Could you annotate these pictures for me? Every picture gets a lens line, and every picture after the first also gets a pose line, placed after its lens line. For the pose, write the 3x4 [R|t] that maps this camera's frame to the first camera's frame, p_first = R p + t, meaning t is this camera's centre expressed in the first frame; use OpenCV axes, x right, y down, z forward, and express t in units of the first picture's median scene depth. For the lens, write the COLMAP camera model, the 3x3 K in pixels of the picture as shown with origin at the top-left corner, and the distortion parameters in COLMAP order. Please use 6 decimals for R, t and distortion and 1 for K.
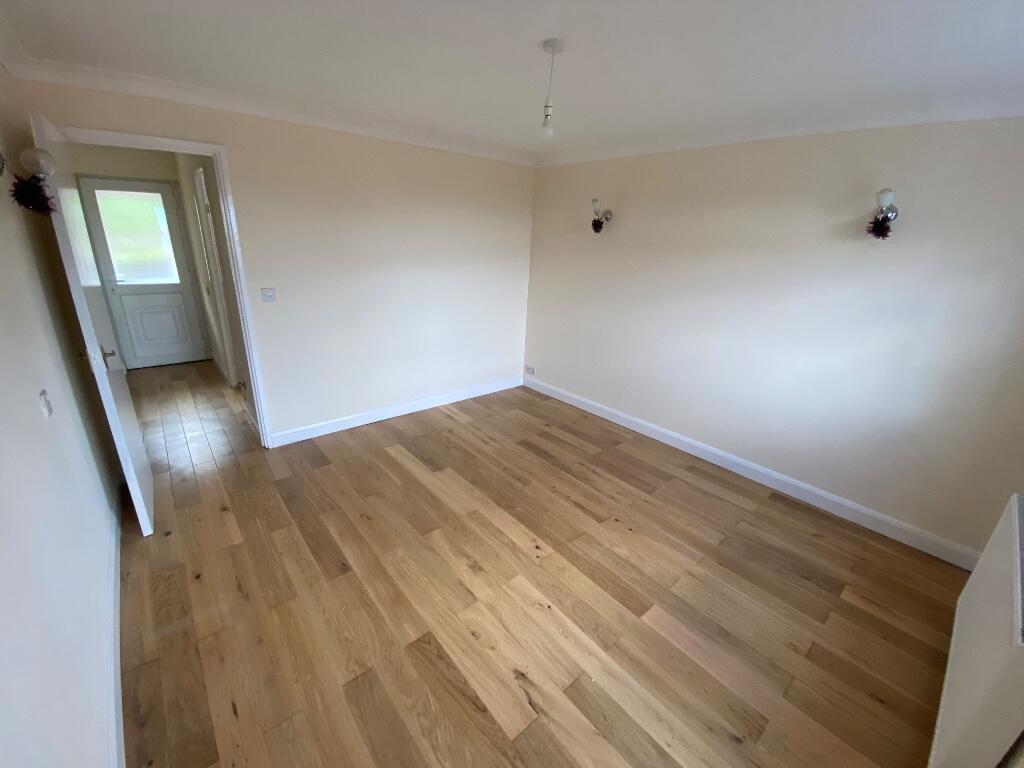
lens RADIAL K [[408.2, 0, 513.5], [0, 408.2, 379.0], [0, 0, 1]] dist [0.063440, -0.035518]
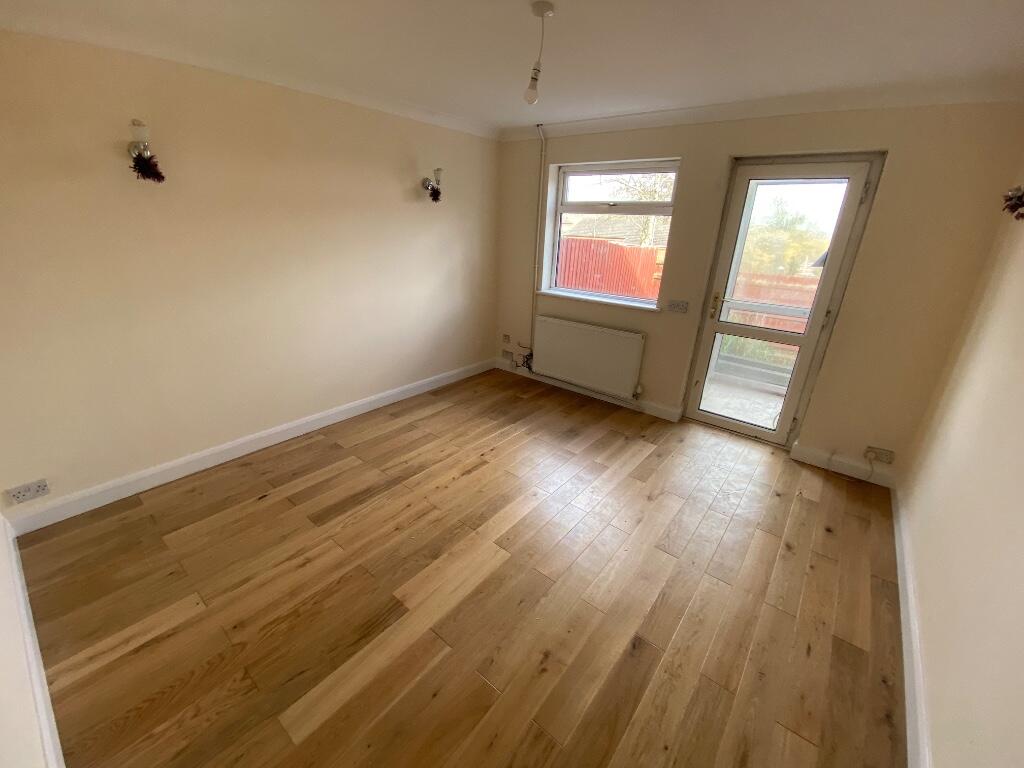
lens RADIAL K [[408.2, 0, 513.5], [0, 408.2, 379.0], [0, 0, 1]] dist [0.063440, -0.035518]
pose [[-0.164492, -0.396944, 0.902983, -0.624752], [0.276820, 0.860085, 0.428514, -0.270391], [-0.946738, 0.320450, -0.031595, 0.769776]]
